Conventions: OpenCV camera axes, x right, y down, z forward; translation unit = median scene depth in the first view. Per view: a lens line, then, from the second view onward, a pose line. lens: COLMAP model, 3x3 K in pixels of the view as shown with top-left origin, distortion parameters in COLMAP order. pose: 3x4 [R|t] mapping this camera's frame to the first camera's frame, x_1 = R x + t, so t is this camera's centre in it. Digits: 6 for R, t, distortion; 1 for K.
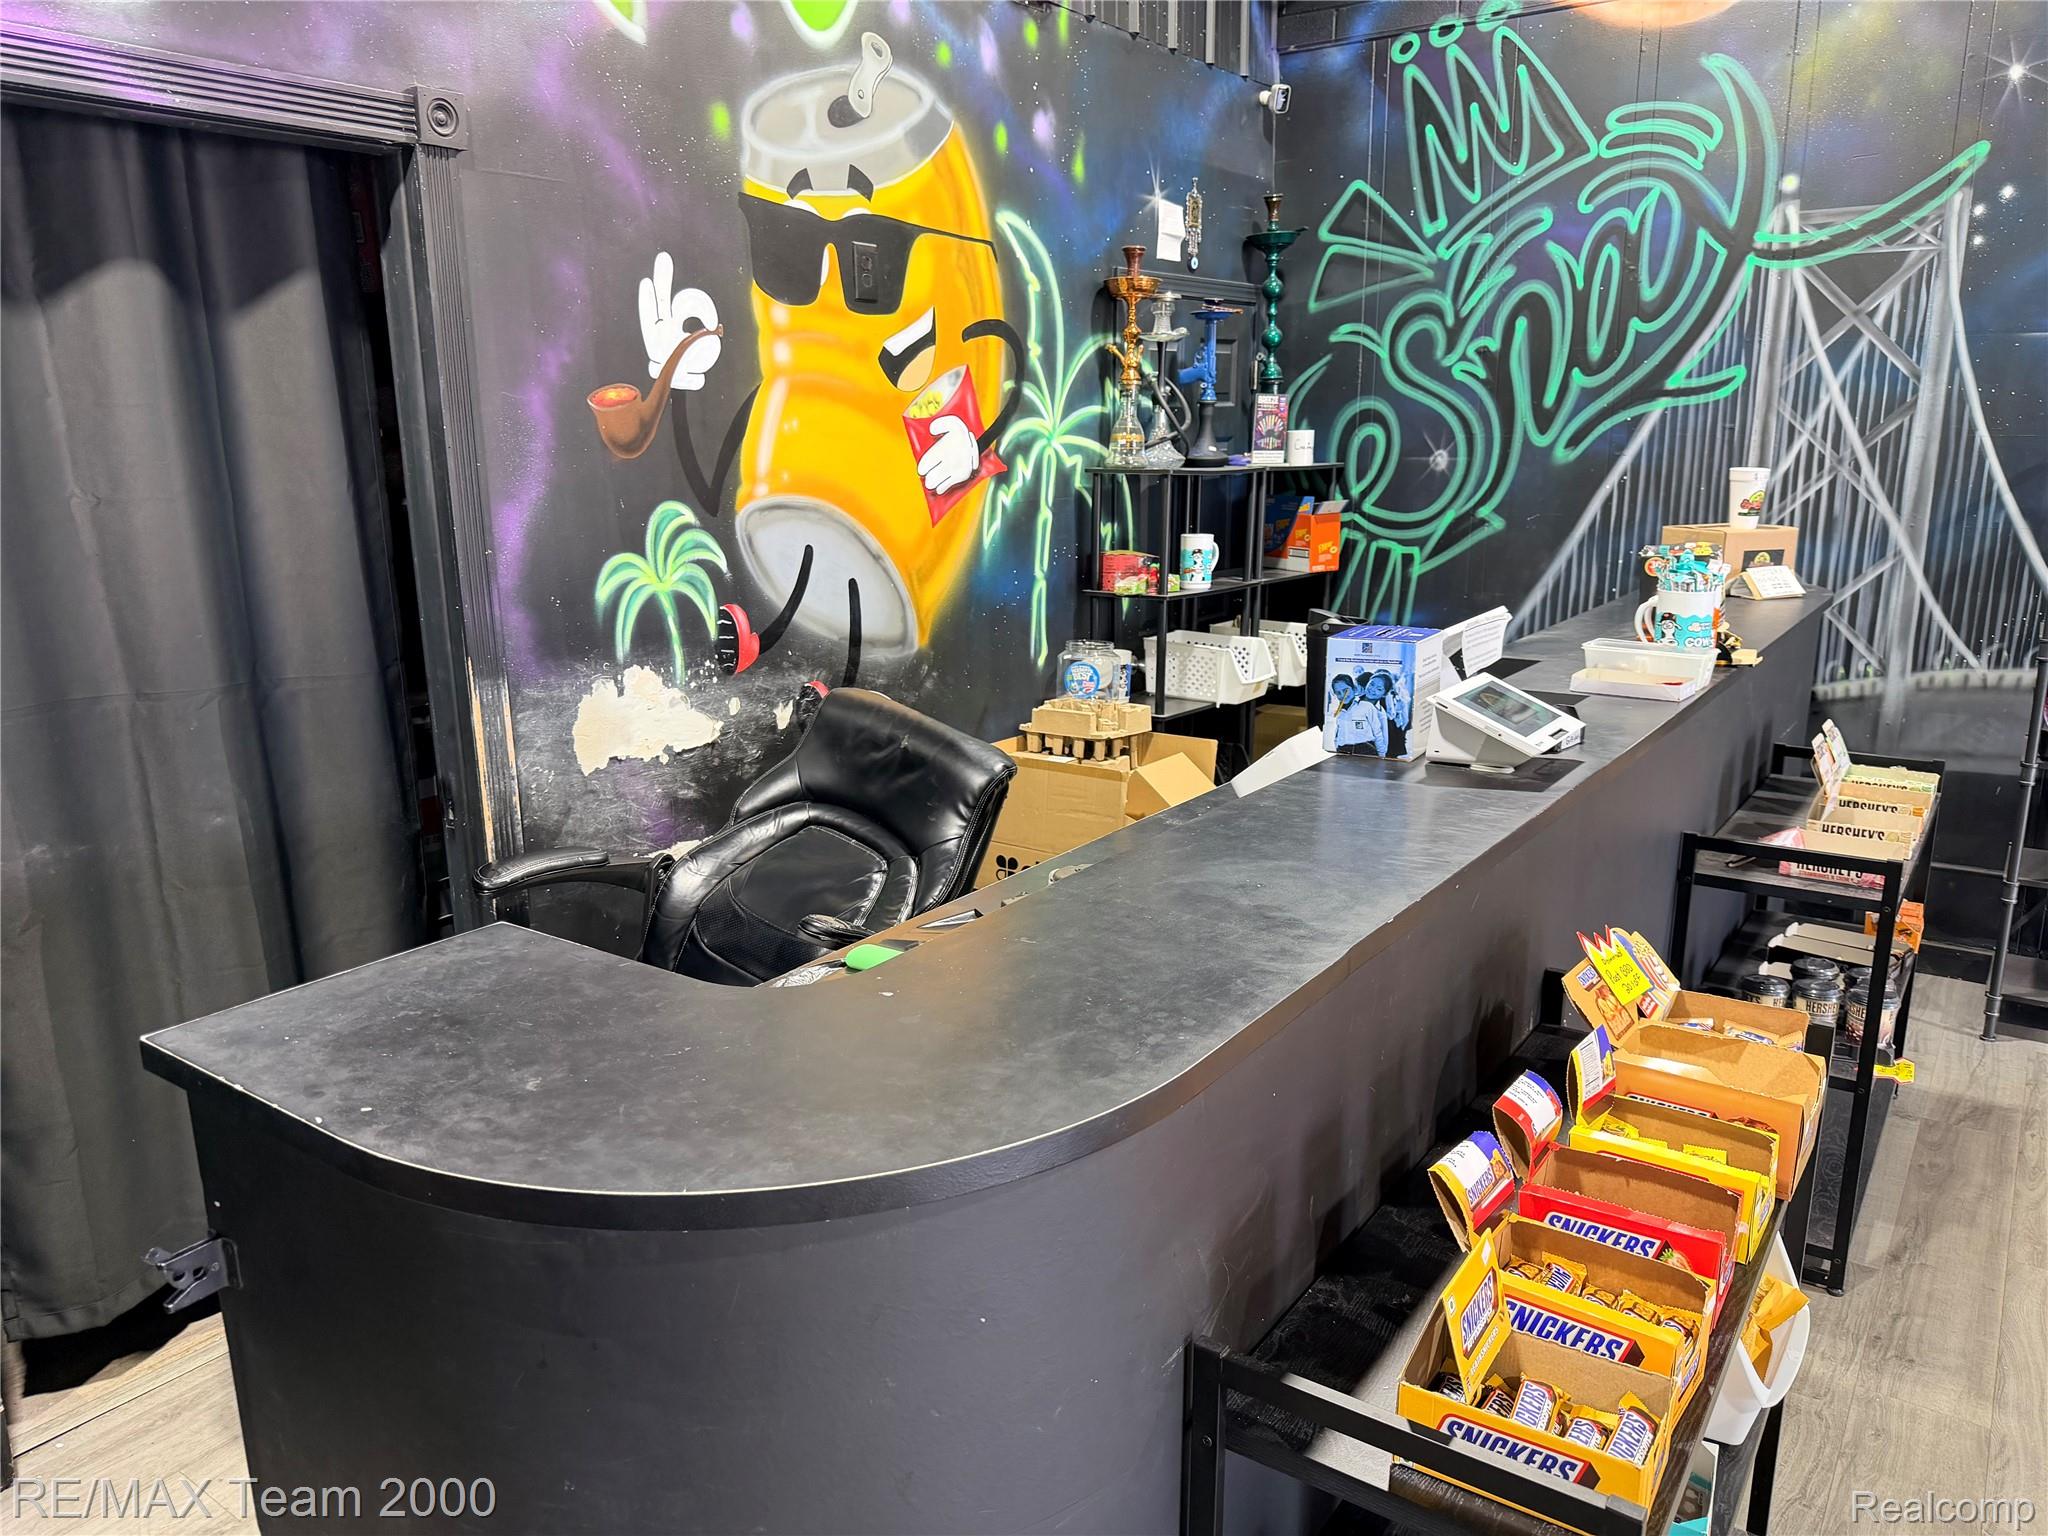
lens RADIAL K [[1438.4, 0, 1019.2], [0, 1438.4, 765.6], [0, 0, 1]] dist [0.064088, -0.078653]
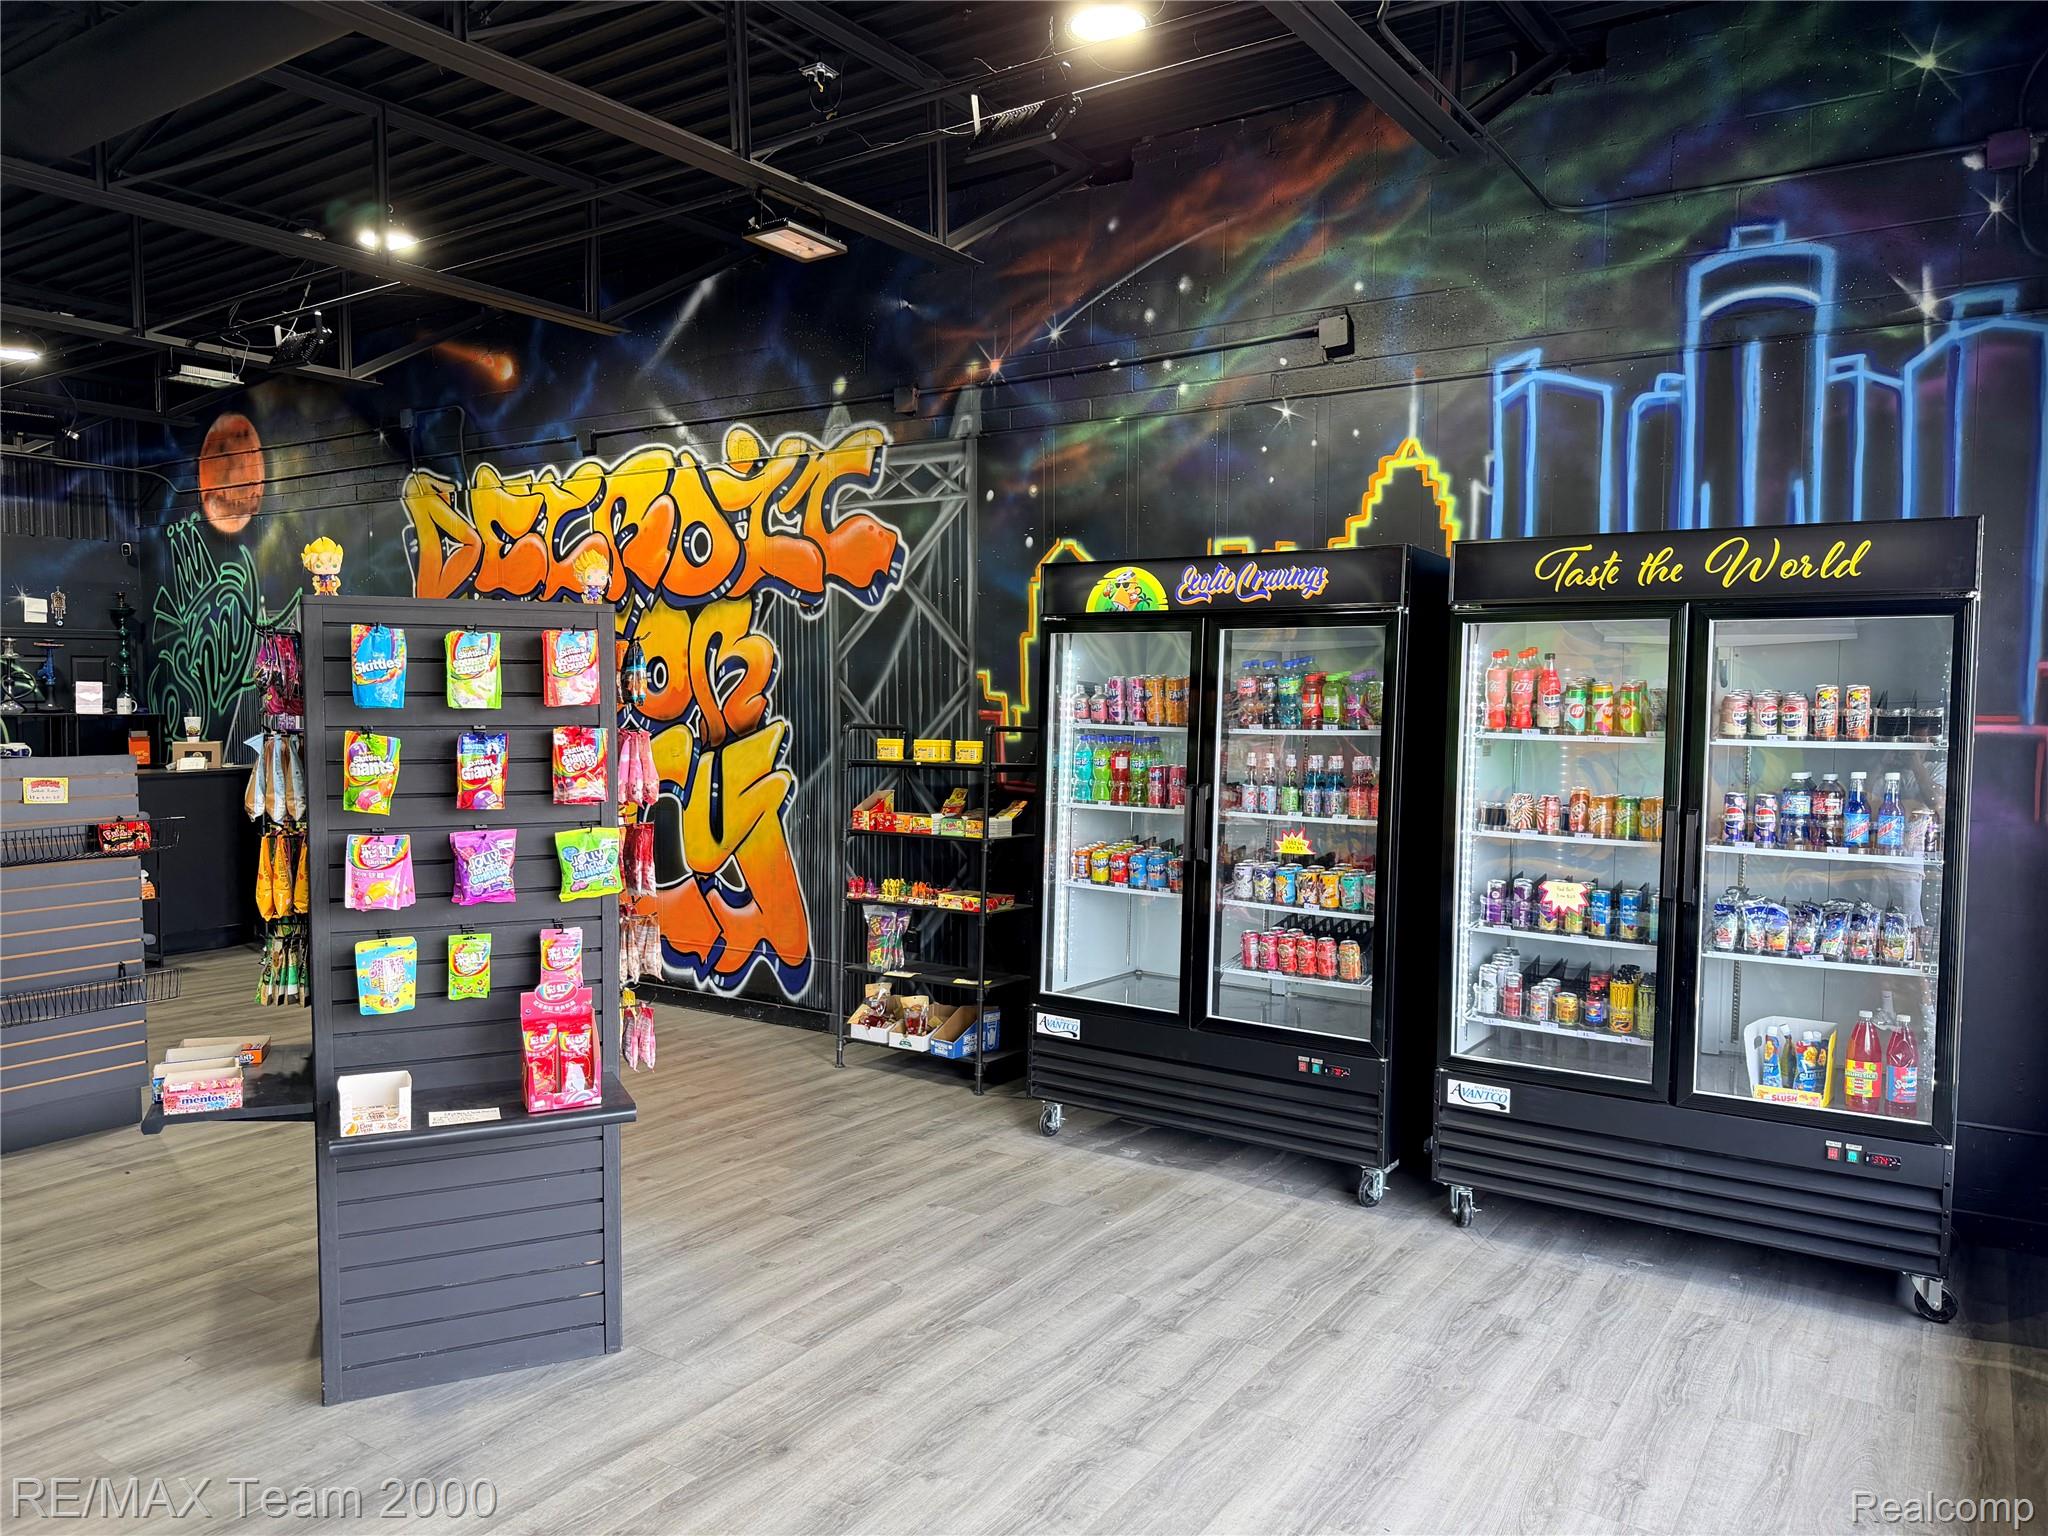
lens RADIAL K [[1438.4, 0, 1022.8], [0, 1438.4, 777.4], [0, 0, 1]] dist [0.064088, -0.078653]
pose [[0.999659, 0.009628, 0.024259, 1.823329], [-0.005535, 0.986534, -0.163462, 0.277749], [-0.025506, 0.163272, 0.986251, -1.390471]]
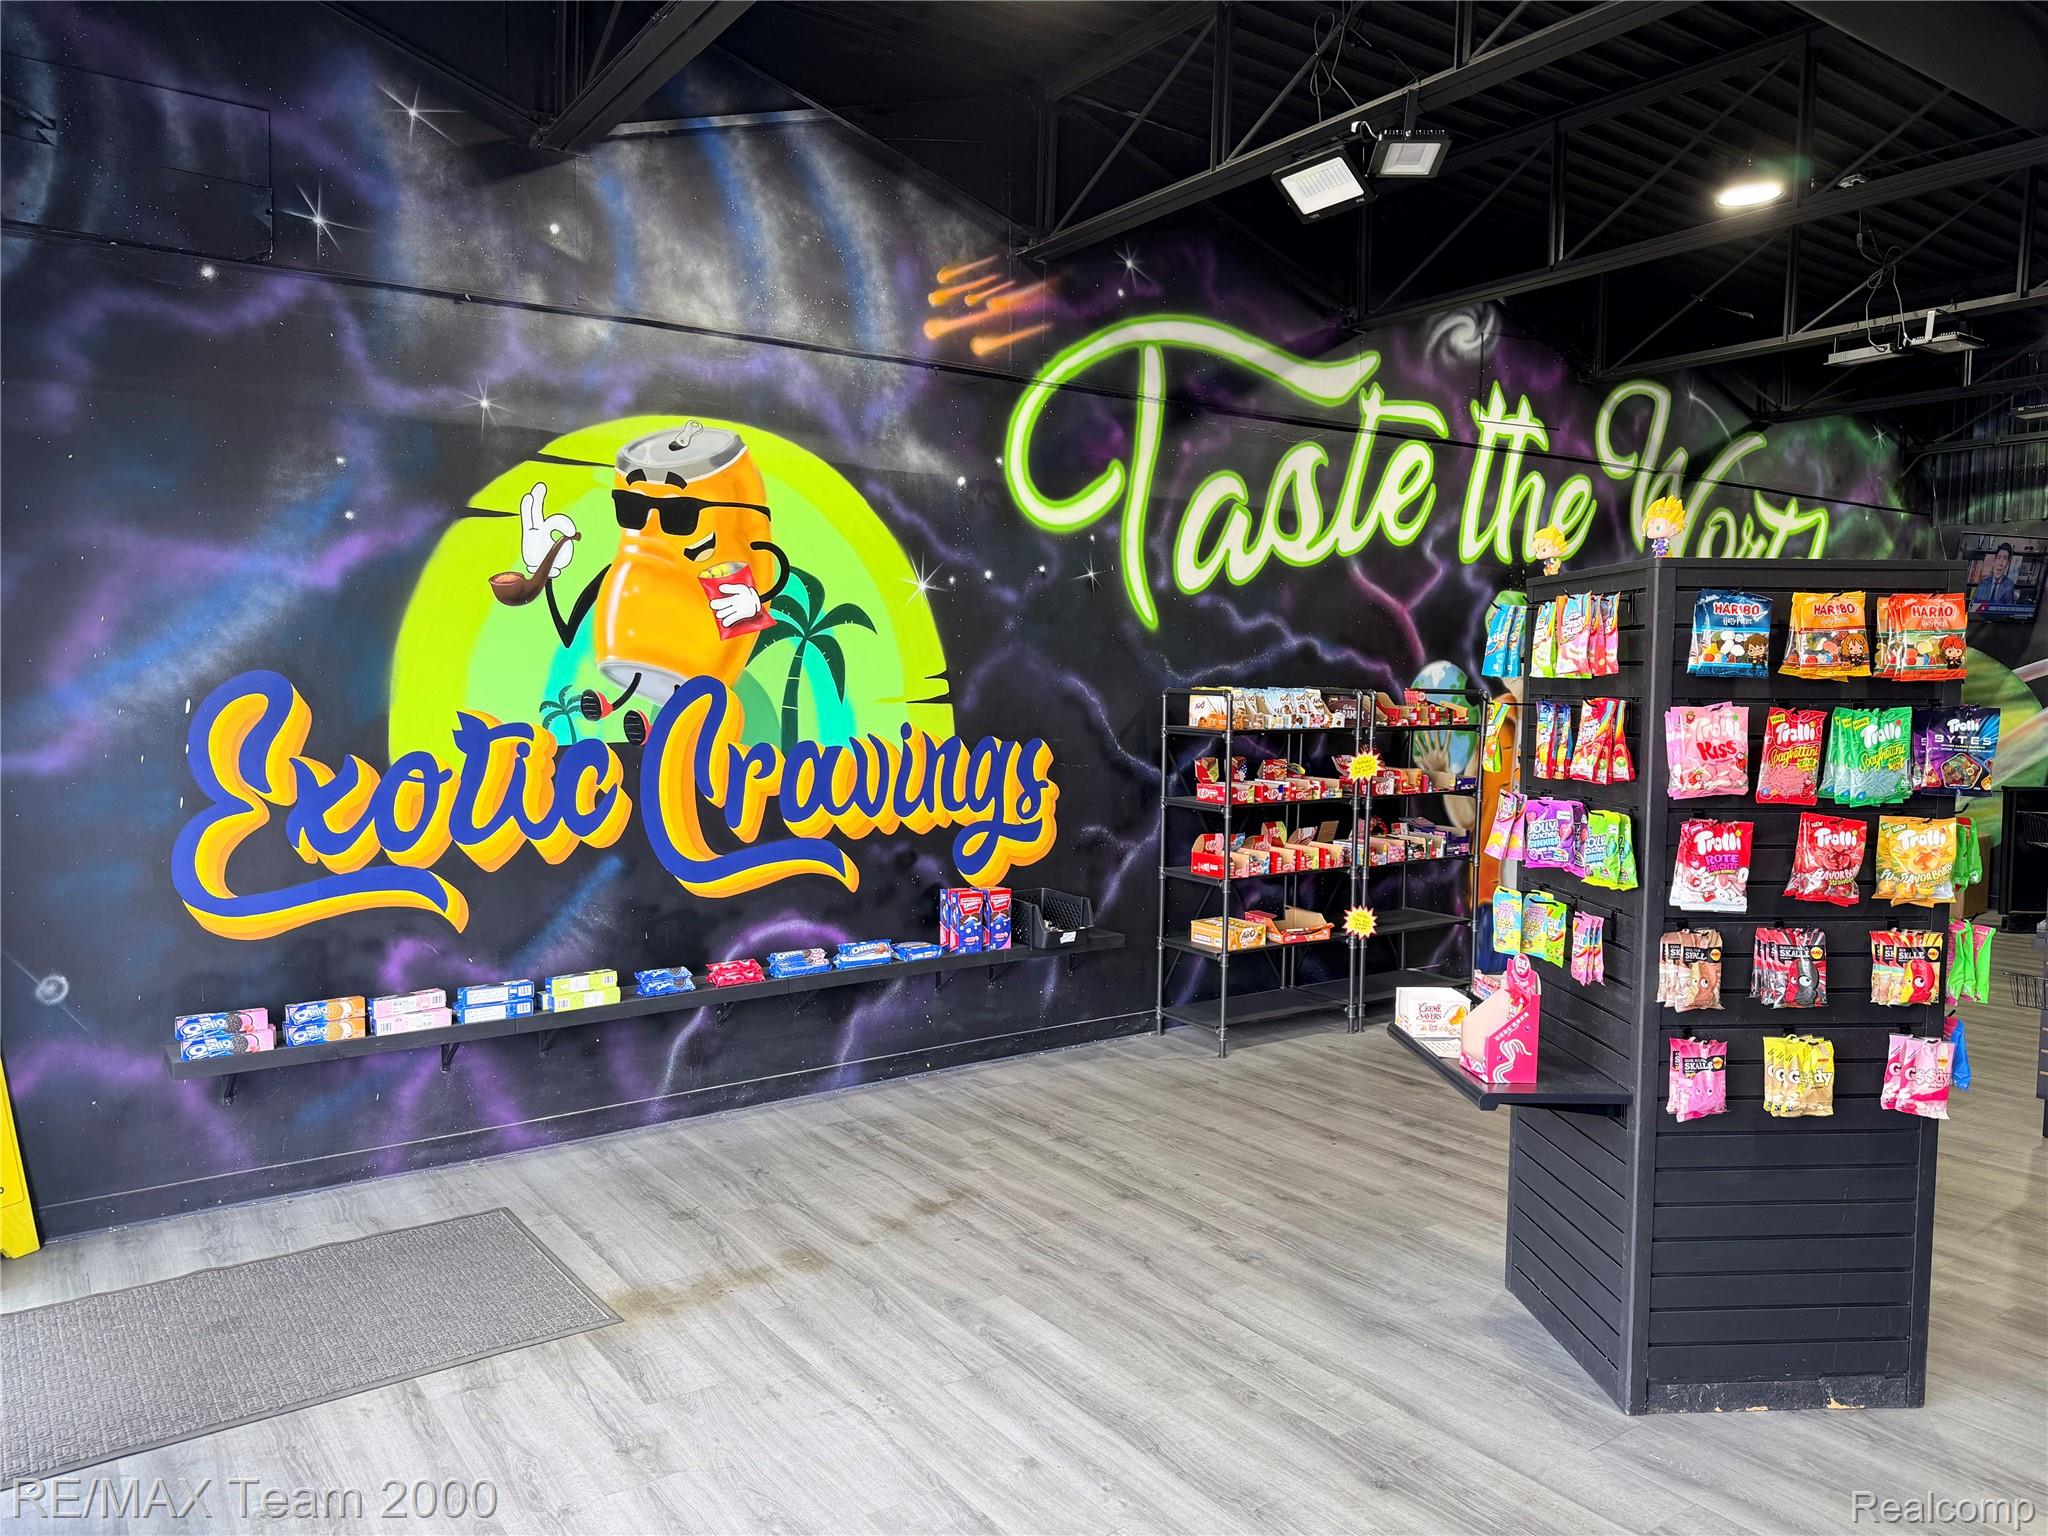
lens RADIAL K [[1438.4, 0, 1003.5], [0, 1438.4, 782.4], [0, 0, 1]] dist [0.064088, -0.078653]
pose [[-0.344921, 0.079562, -0.935254, 2.441905], [-0.213044, 0.963760, 0.160557, 0.091508], [0.914135, 0.254630, -0.315471, -0.573491]]
